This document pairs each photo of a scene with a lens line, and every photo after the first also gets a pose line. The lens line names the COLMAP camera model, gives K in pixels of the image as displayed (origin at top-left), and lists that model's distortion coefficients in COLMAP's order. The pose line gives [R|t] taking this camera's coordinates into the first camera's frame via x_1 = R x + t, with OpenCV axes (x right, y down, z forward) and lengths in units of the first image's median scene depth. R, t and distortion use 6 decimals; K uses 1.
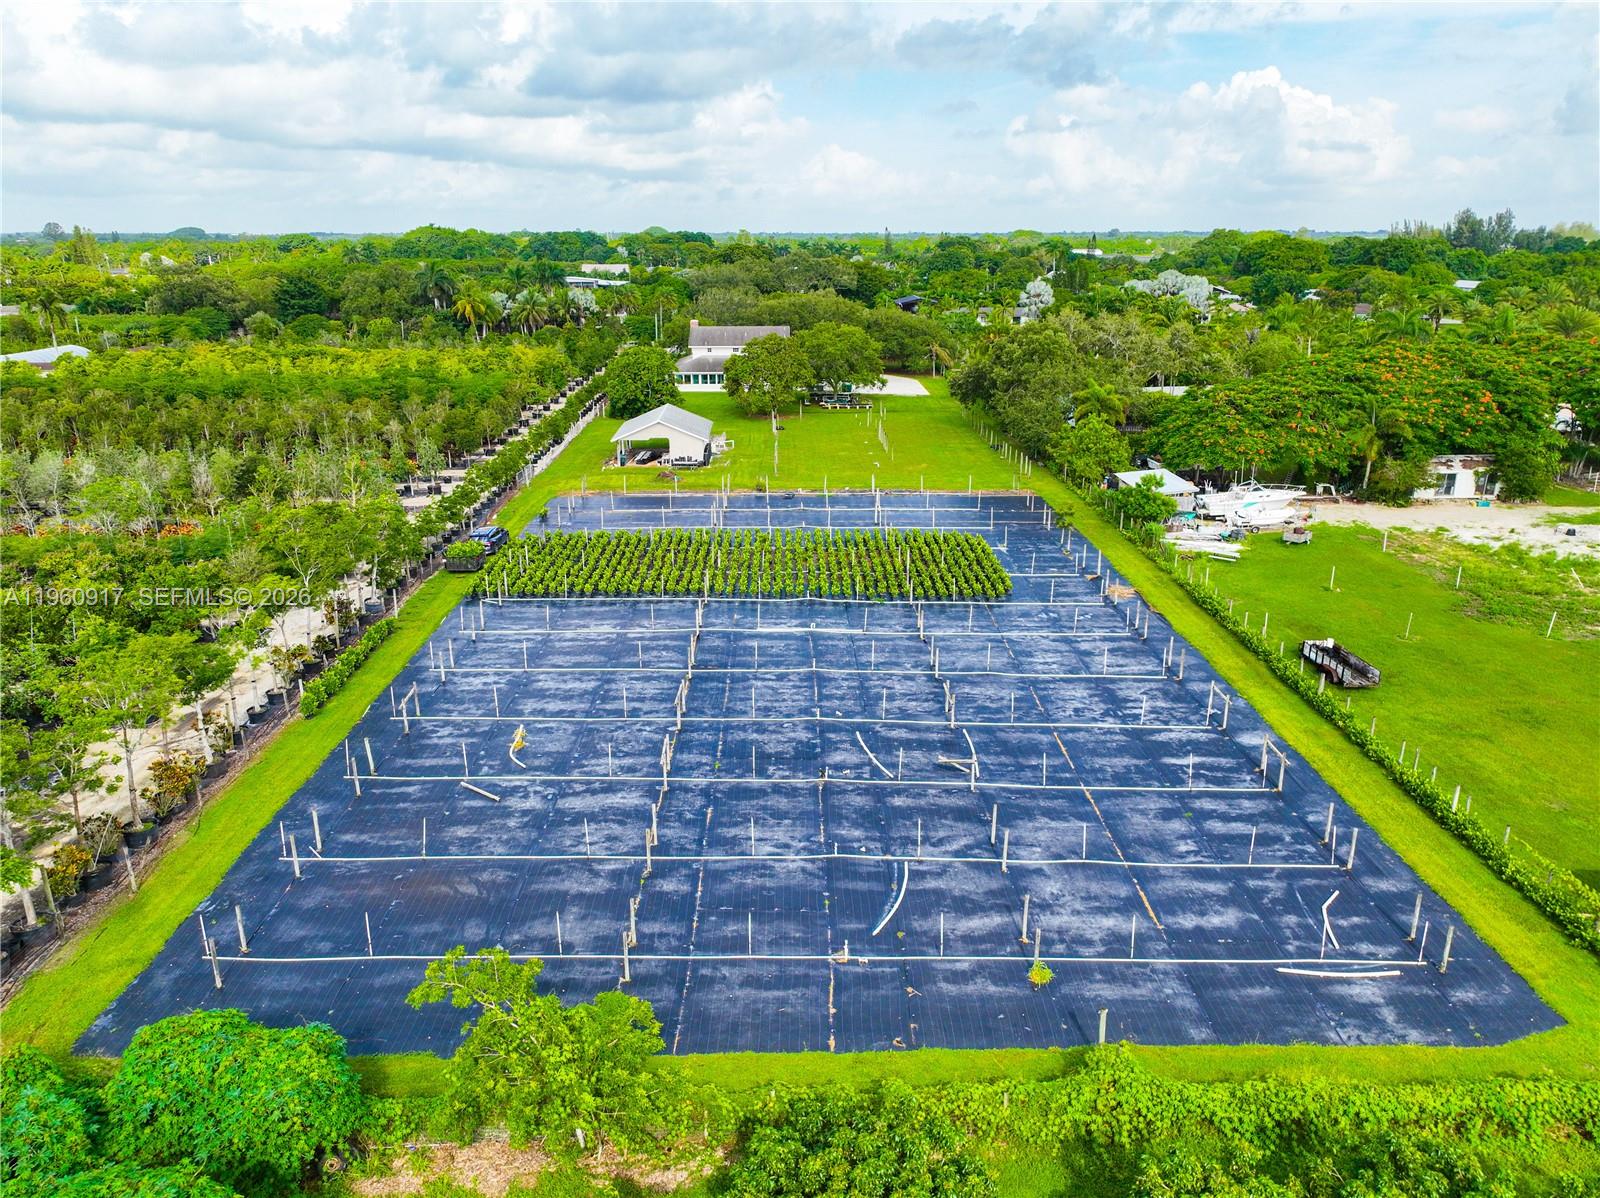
lens RADIAL K [[1134.3, 0, 800.0], [0, 1134.3, 599.0], [0, 0, 1]] dist [-0.002811, 0.016017]
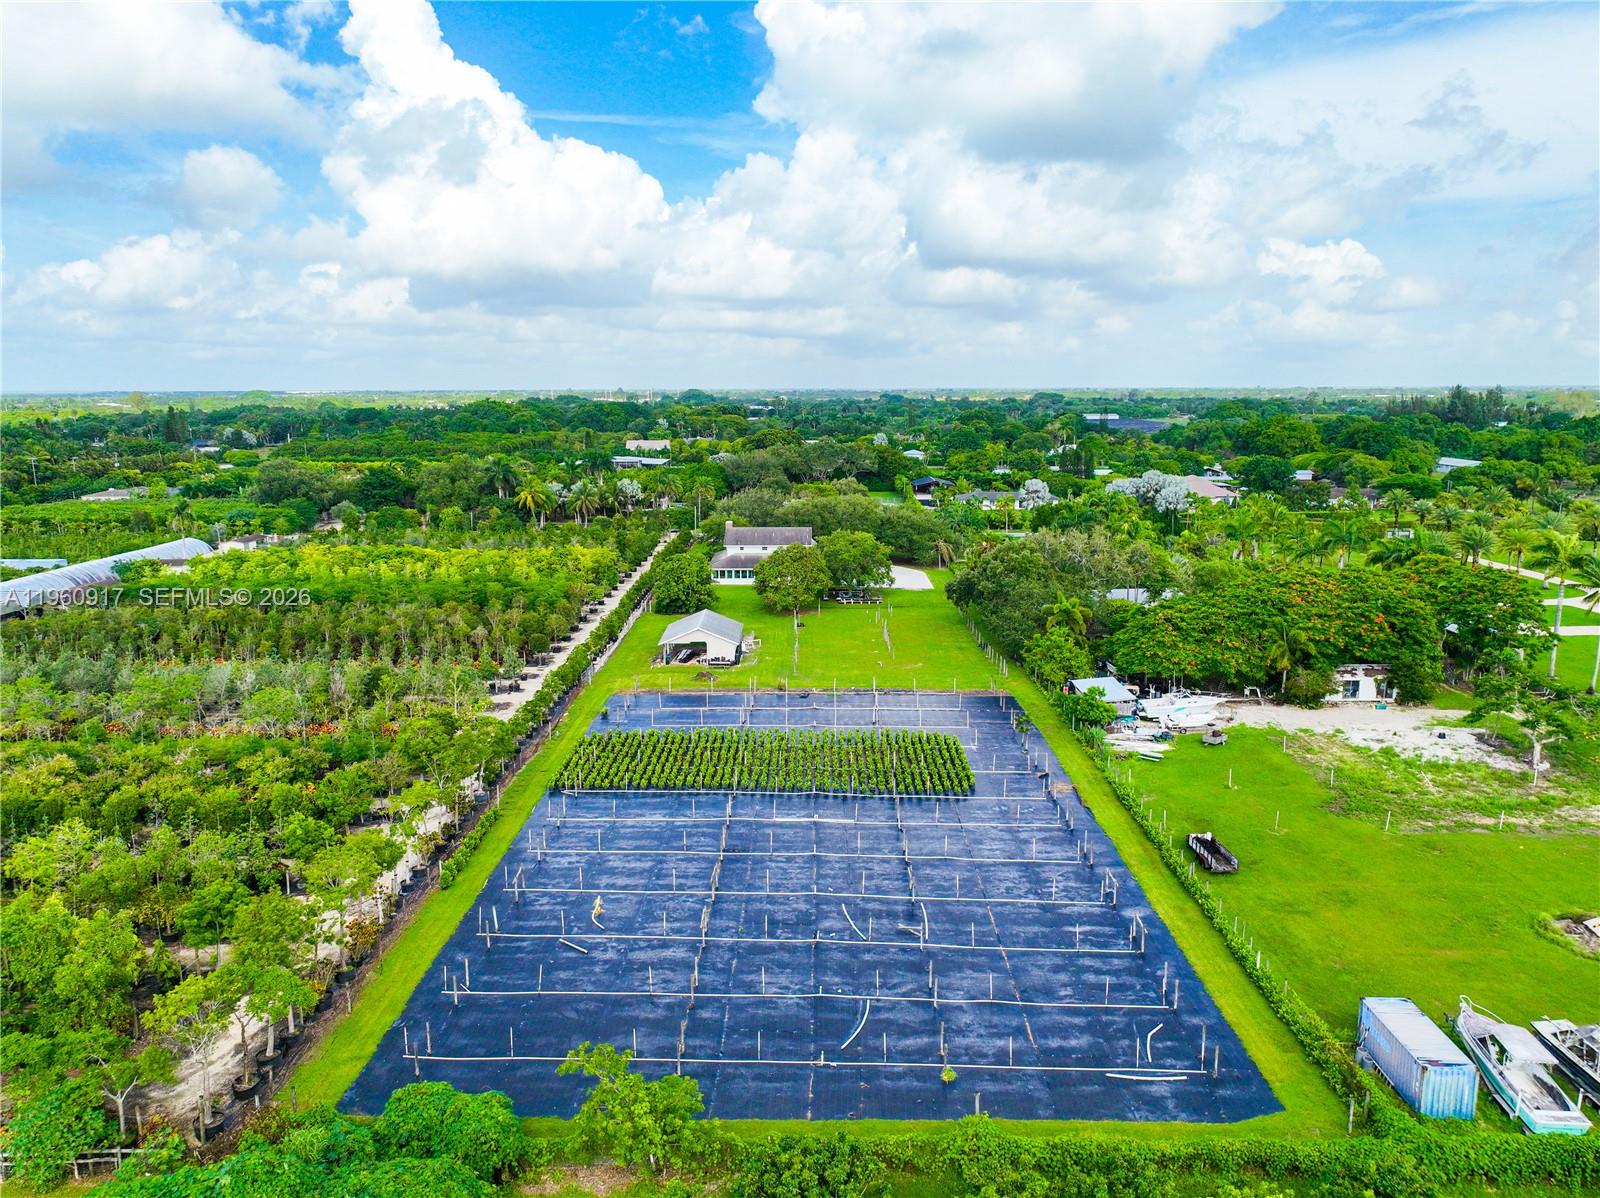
lens RADIAL K [[1134.3, 0, 800.0], [0, 1134.3, 599.0], [0, 0, 1]] dist [-0.002811, 0.016017]
pose [[0.999595, 0.003333, -0.028257, 0.027355], [-0.006867, 0.992017, -0.125918, -0.057294], [0.027612, 0.126061, 0.991638, -0.308641]]
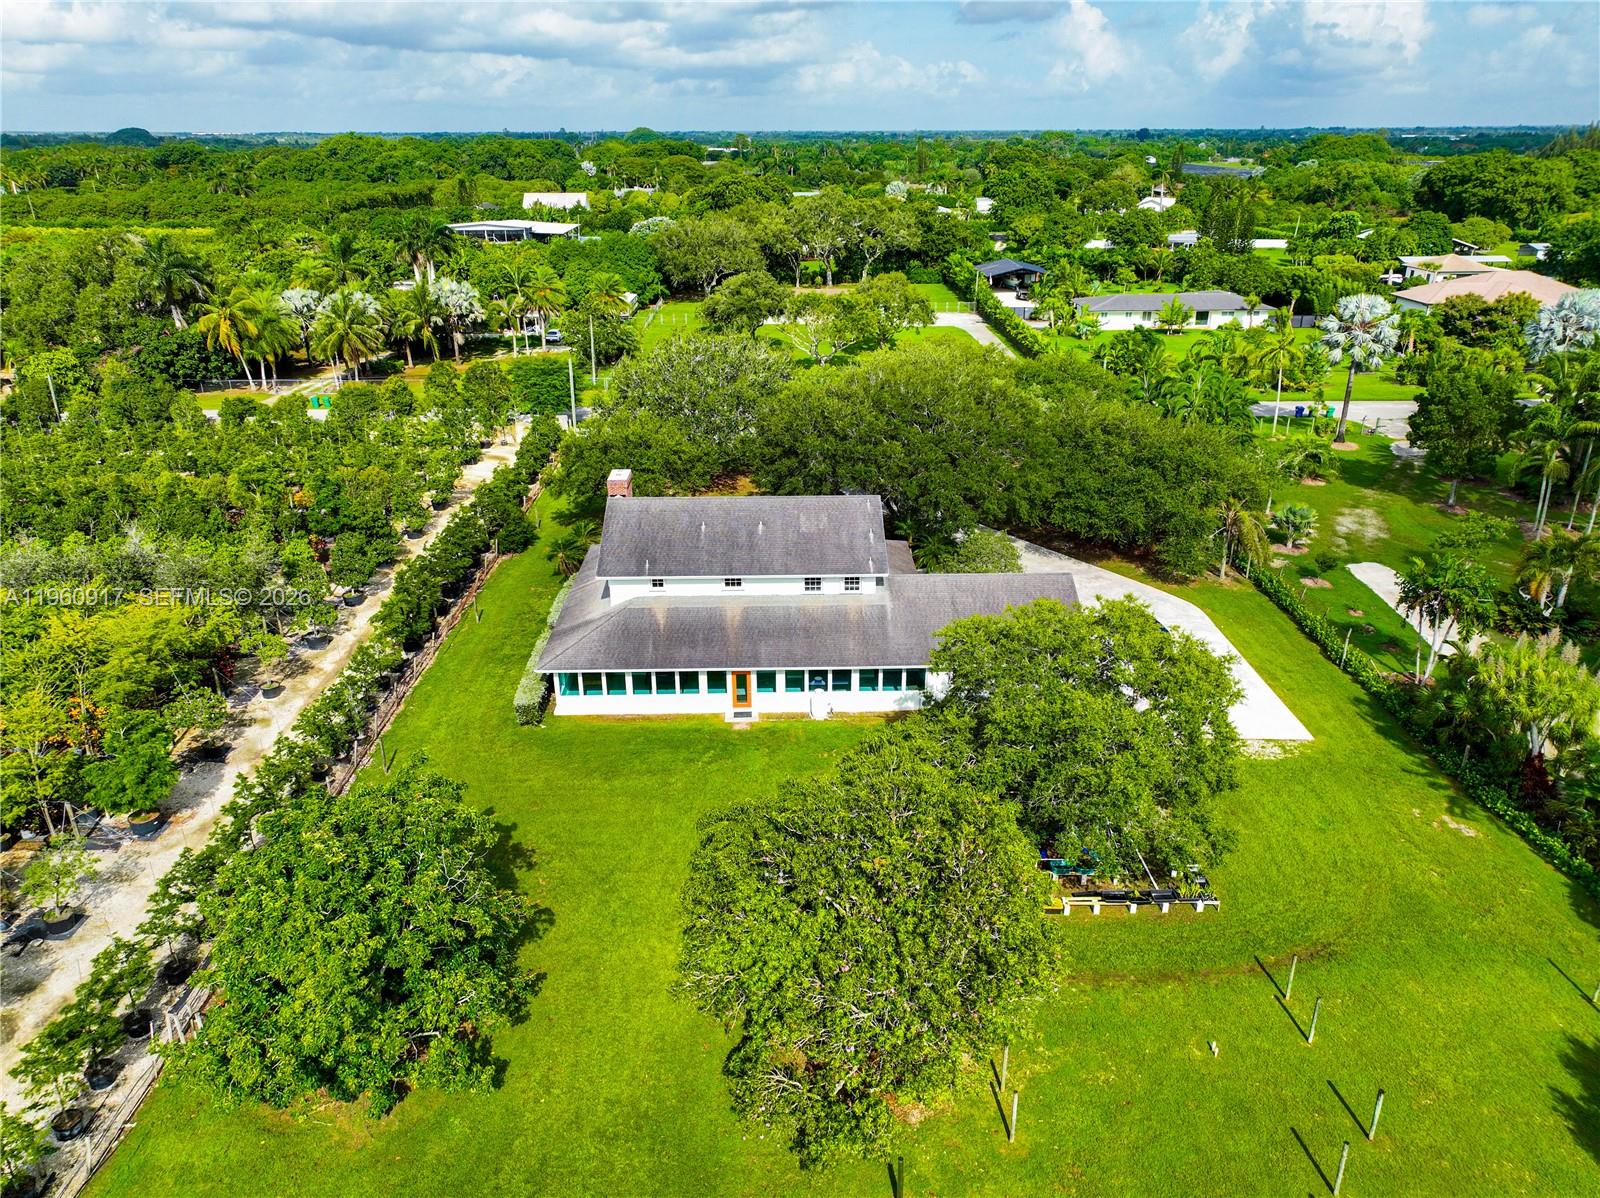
lens RADIAL K [[1116.2, 0, 800.0], [0, 1116.2, 599.0], [0, 0, 1]] dist [0.014671, 0.003950]
pose [[0.999996, -0.002256, 0.001386, -0.084091], [0.002131, 0.996420, 0.084509, -0.561089], [-0.001572, -0.084506, 0.996422, 1.514345]]
